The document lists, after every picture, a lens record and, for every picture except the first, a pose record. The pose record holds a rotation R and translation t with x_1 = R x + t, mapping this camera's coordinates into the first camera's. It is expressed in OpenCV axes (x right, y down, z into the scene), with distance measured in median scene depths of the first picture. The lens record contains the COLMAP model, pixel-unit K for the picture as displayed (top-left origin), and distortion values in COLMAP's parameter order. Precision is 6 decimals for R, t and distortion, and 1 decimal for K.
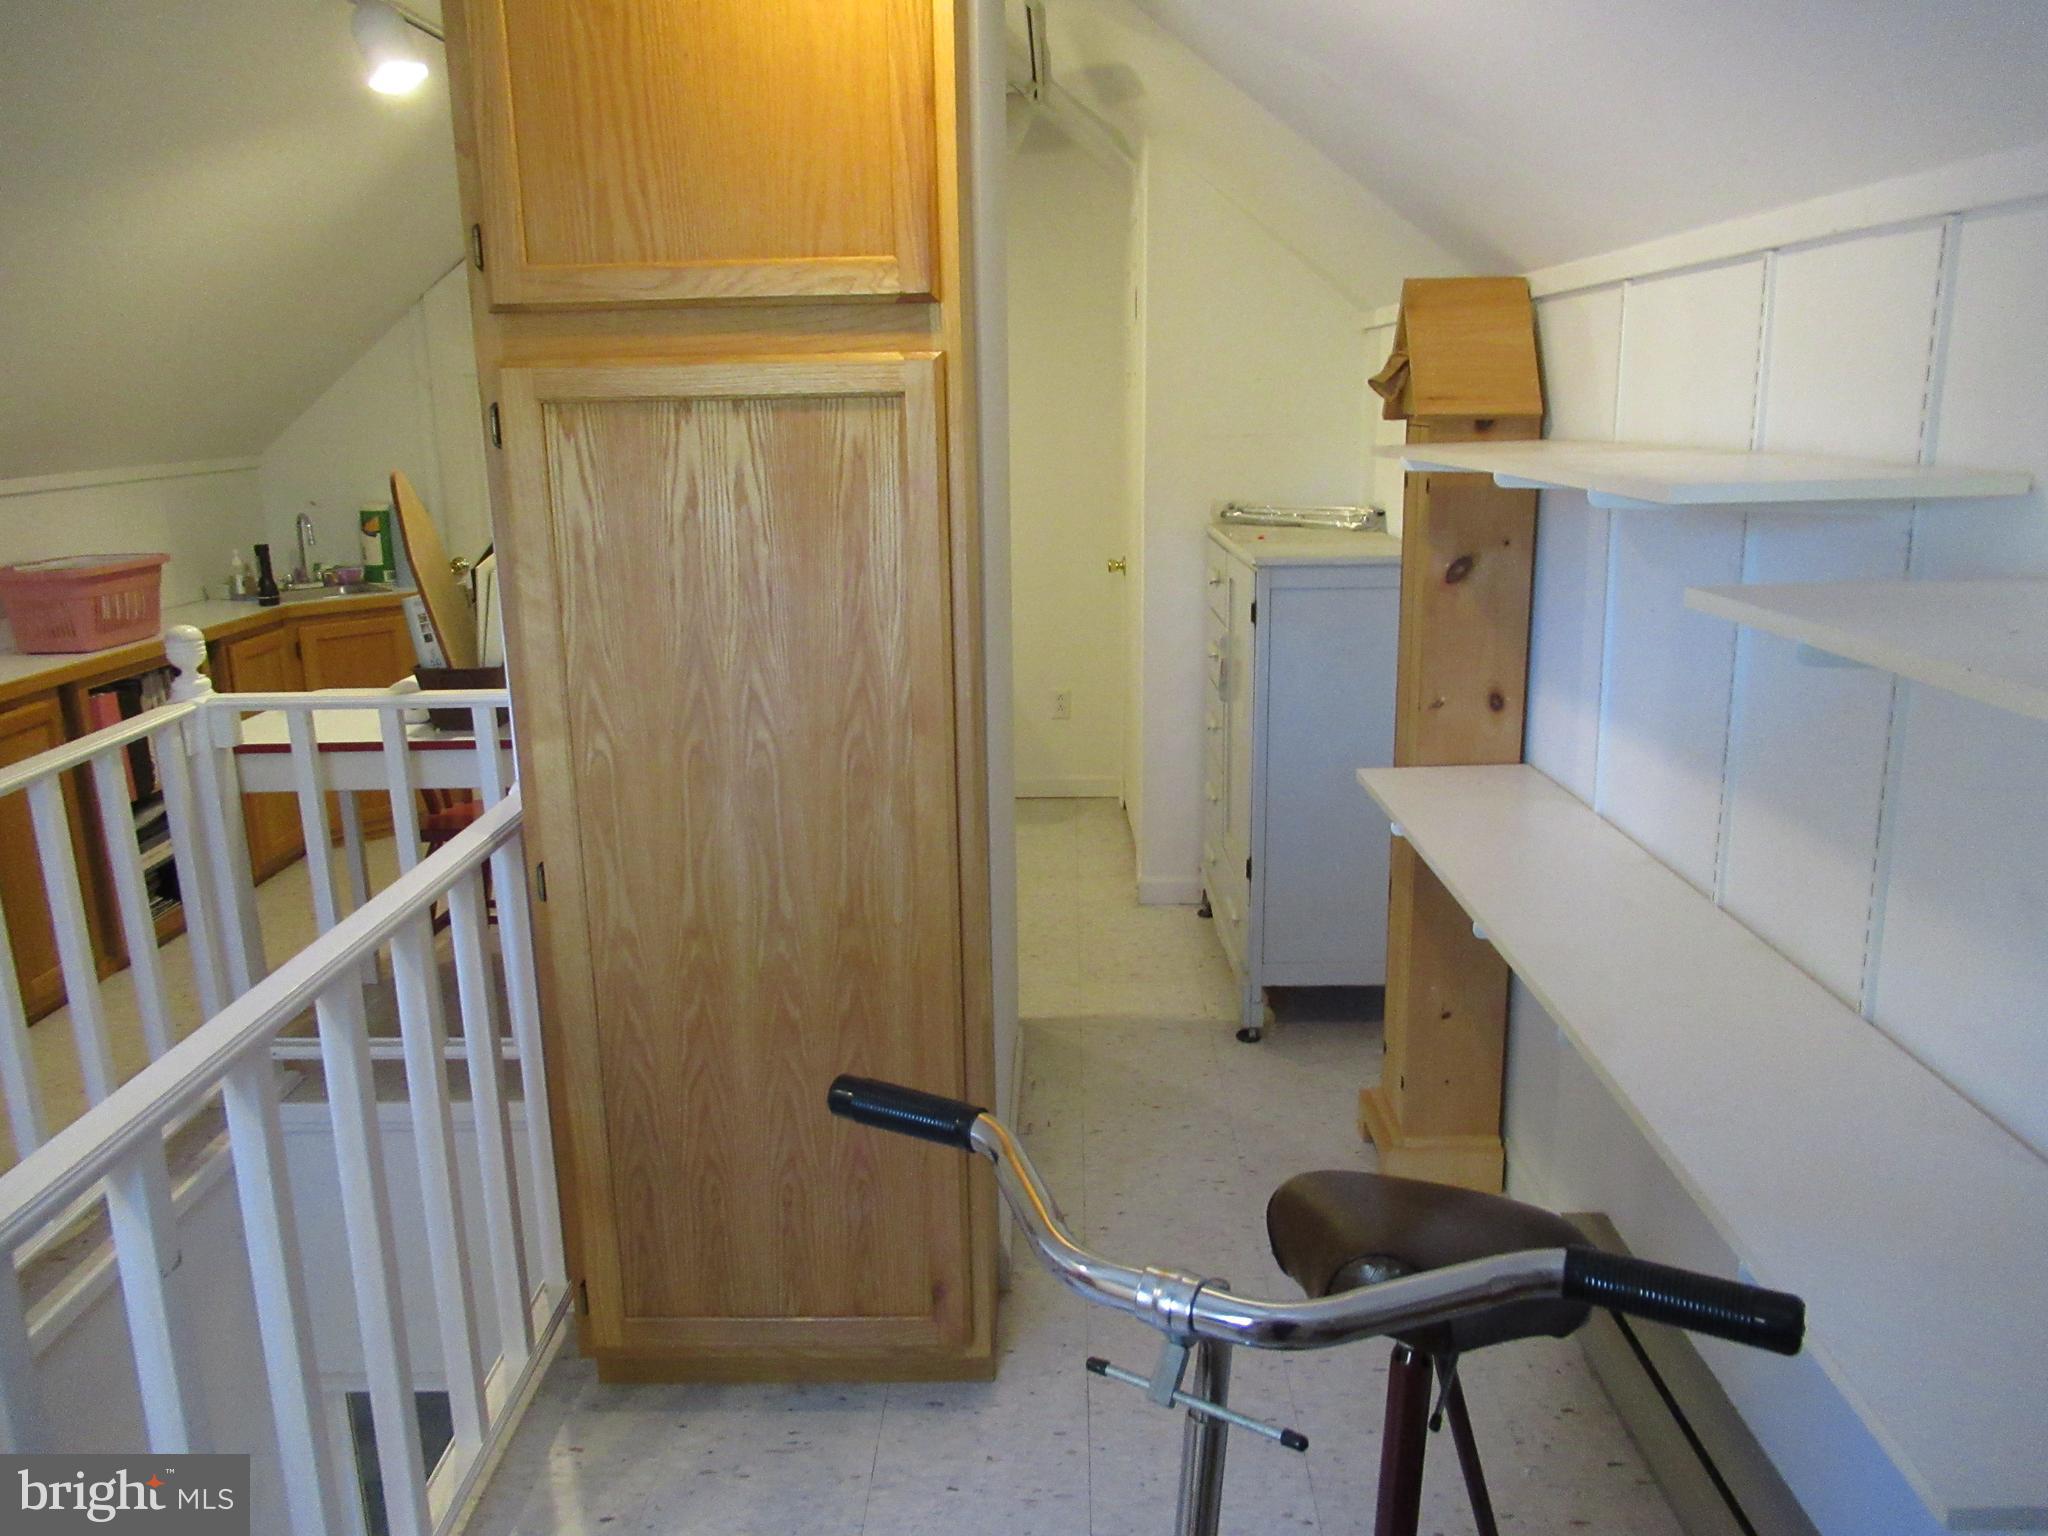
lens RADIAL K [[1534.5, 0, 1024.5], [0, 1534.5, 769.0], [0, 0, 1]] dist [-0.002953, -0.001396]
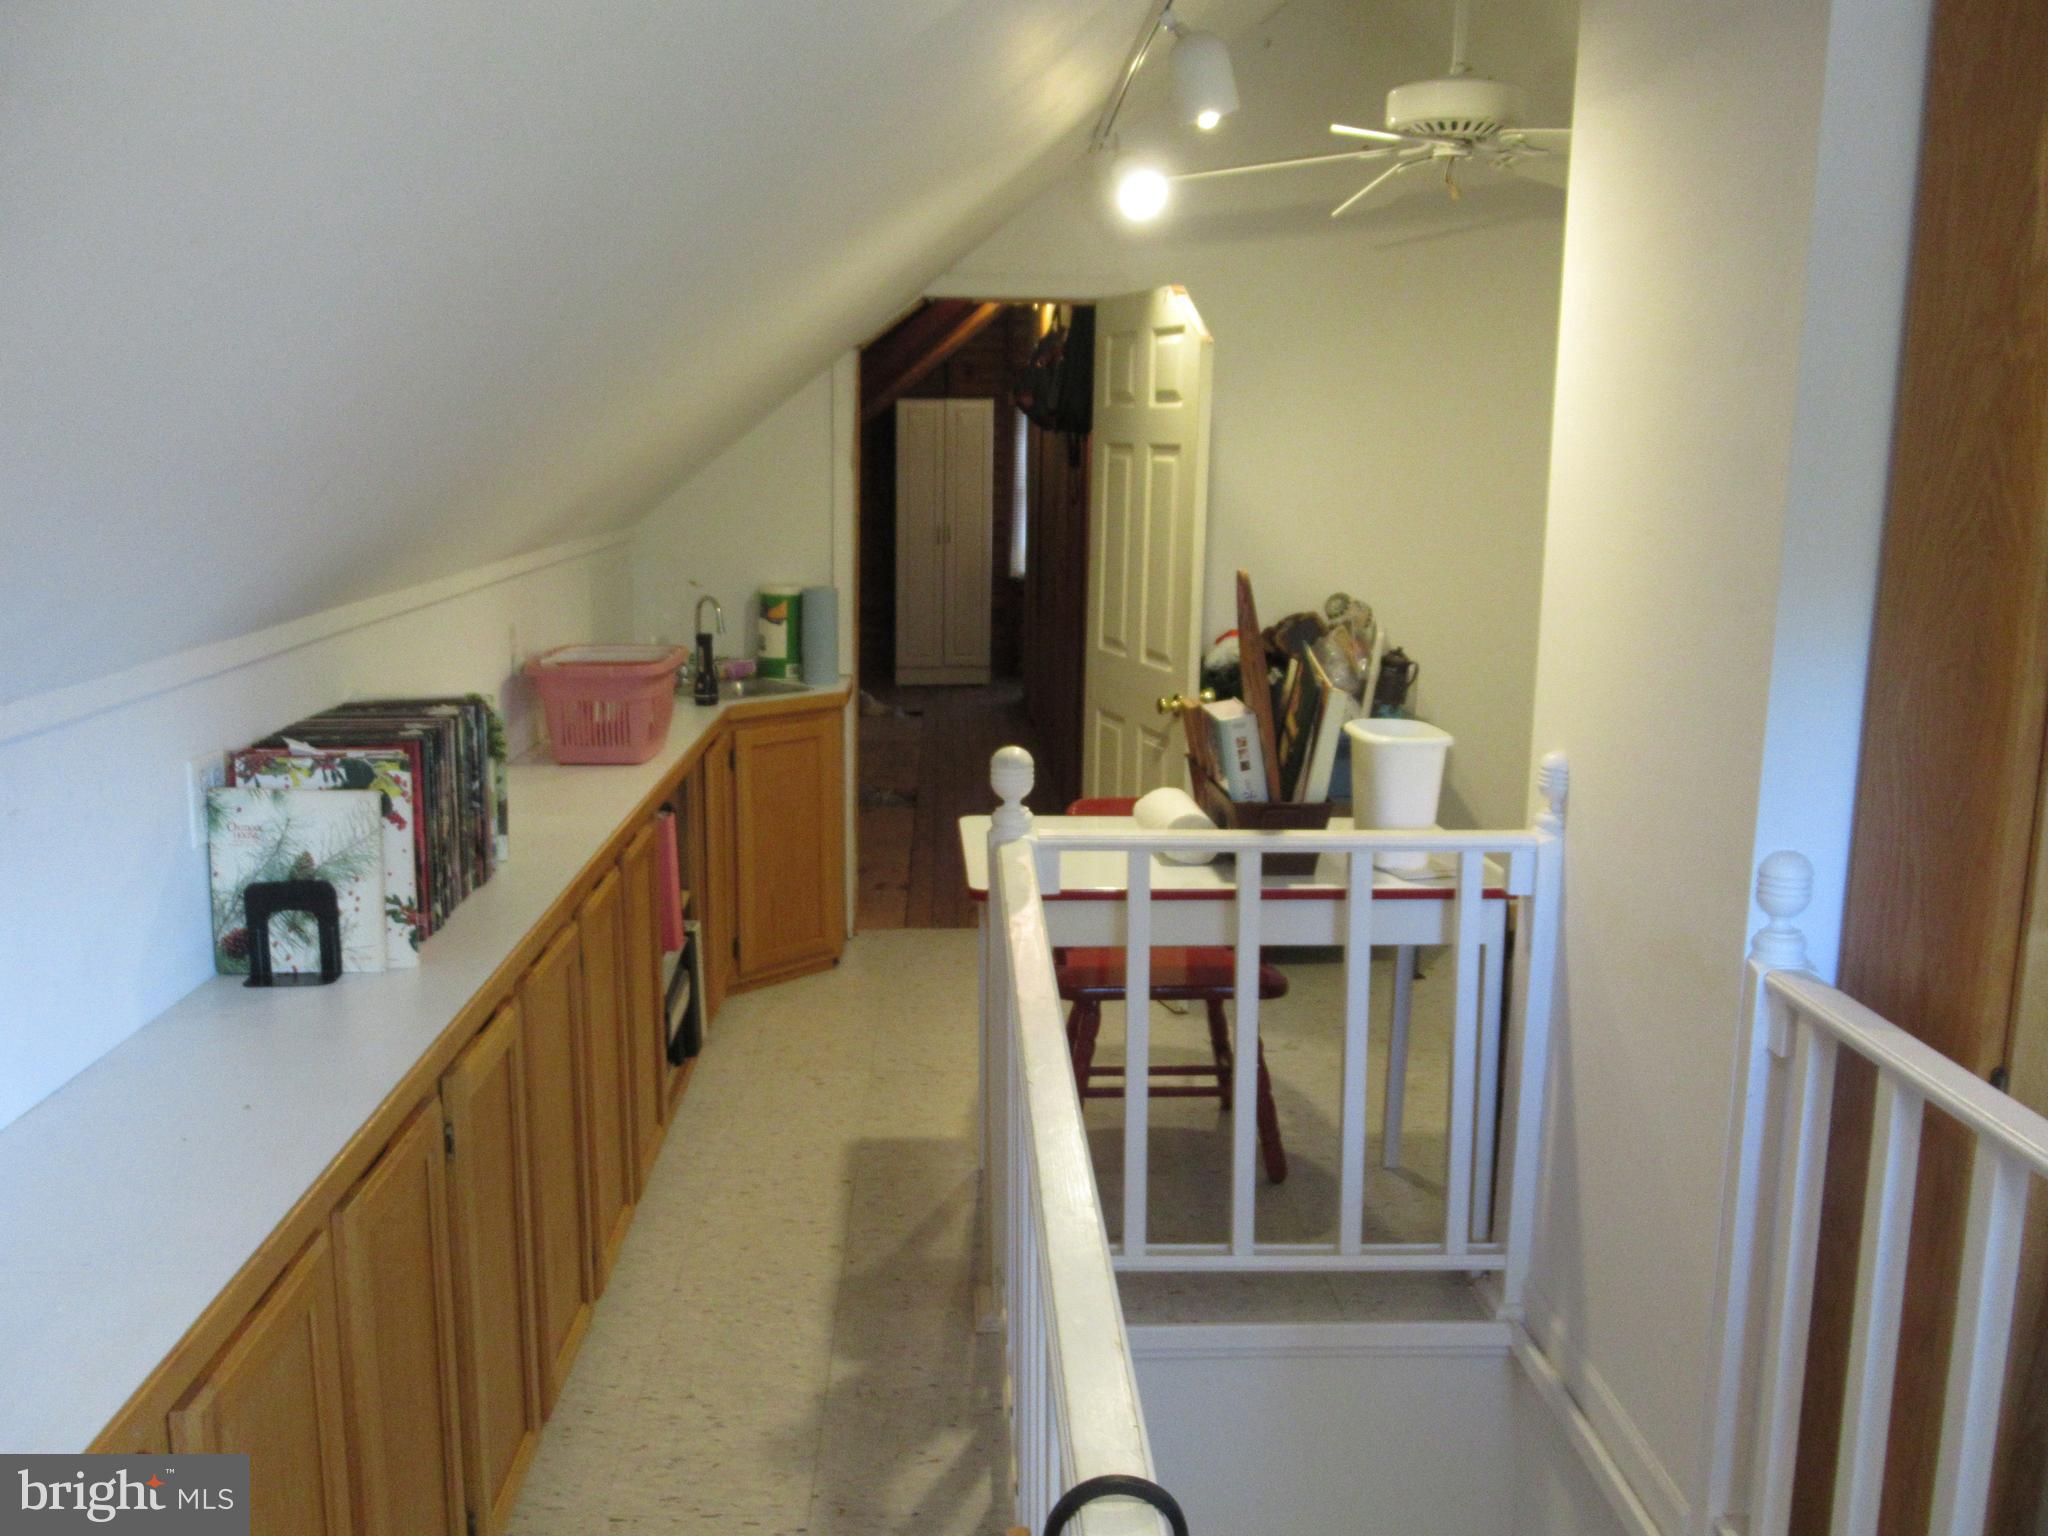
lens RADIAL K [[1752.1, 0, 1023.0], [0, 1752.1, 770.5], [0, 0, 1]] dist [-0.000235, -0.000021]
pose [[0.997764, 0.024109, 0.062342, -0.374788], [-0.020094, 0.997731, -0.064255, -0.011954], [-0.063750, 0.062859, 0.995984, 0.030838]]
